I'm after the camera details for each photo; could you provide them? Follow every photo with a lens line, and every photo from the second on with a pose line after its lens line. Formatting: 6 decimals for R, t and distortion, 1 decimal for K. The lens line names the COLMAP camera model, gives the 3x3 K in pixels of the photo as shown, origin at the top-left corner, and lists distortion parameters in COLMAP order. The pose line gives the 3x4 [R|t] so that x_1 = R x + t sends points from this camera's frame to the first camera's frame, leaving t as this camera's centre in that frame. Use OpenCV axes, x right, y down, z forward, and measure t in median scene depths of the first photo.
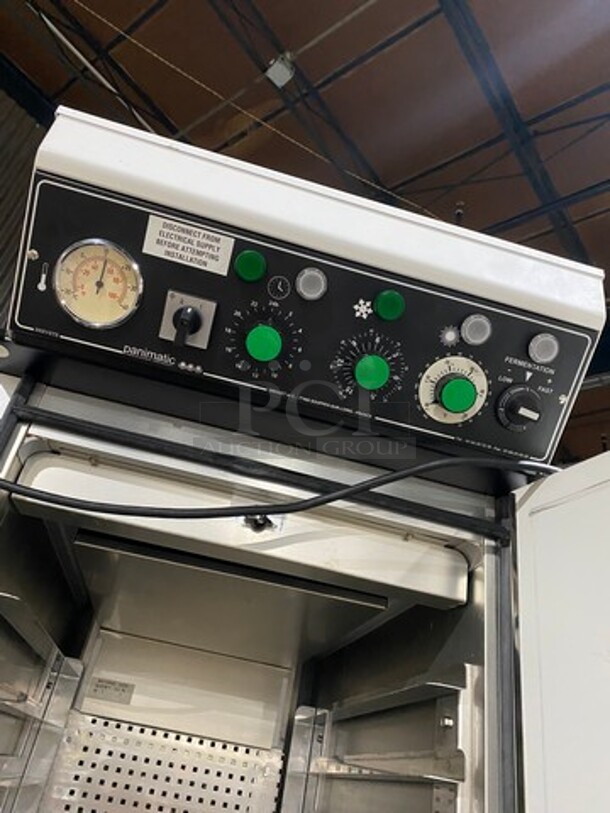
lens RADIAL K [[614.7, 0, 305.0], [0, 614.7, 406.5], [0, 0, 1]] dist [0.006153, -0.002551]
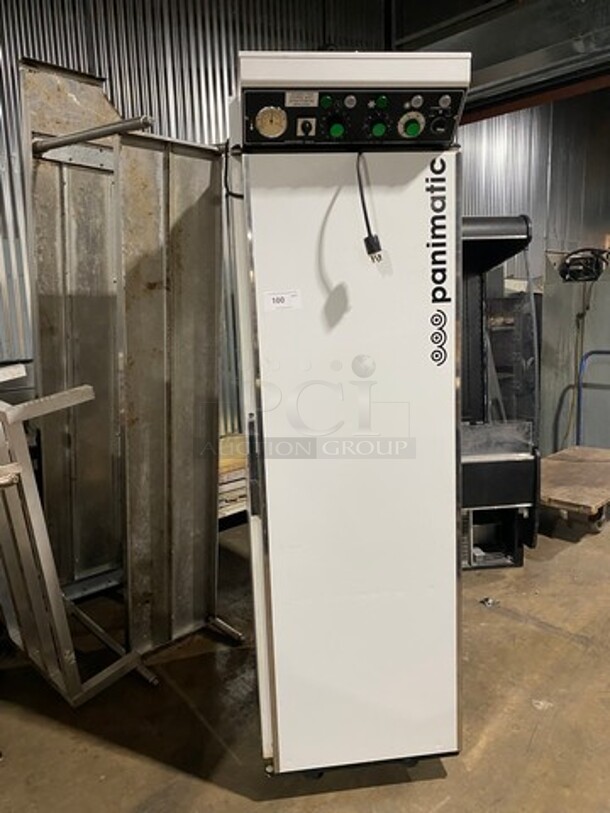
lens RADIAL K [[614.7, 0, 305.0], [0, 614.7, 406.5], [0, 0, 1]] dist [0.006153, -0.002551]
pose [[0.974229, -0.177899, -0.138670, -0.042323], [0.225410, 0.745387, 0.627366, -0.858011], [-0.008245, -0.642456, 0.766278, -1.701613]]
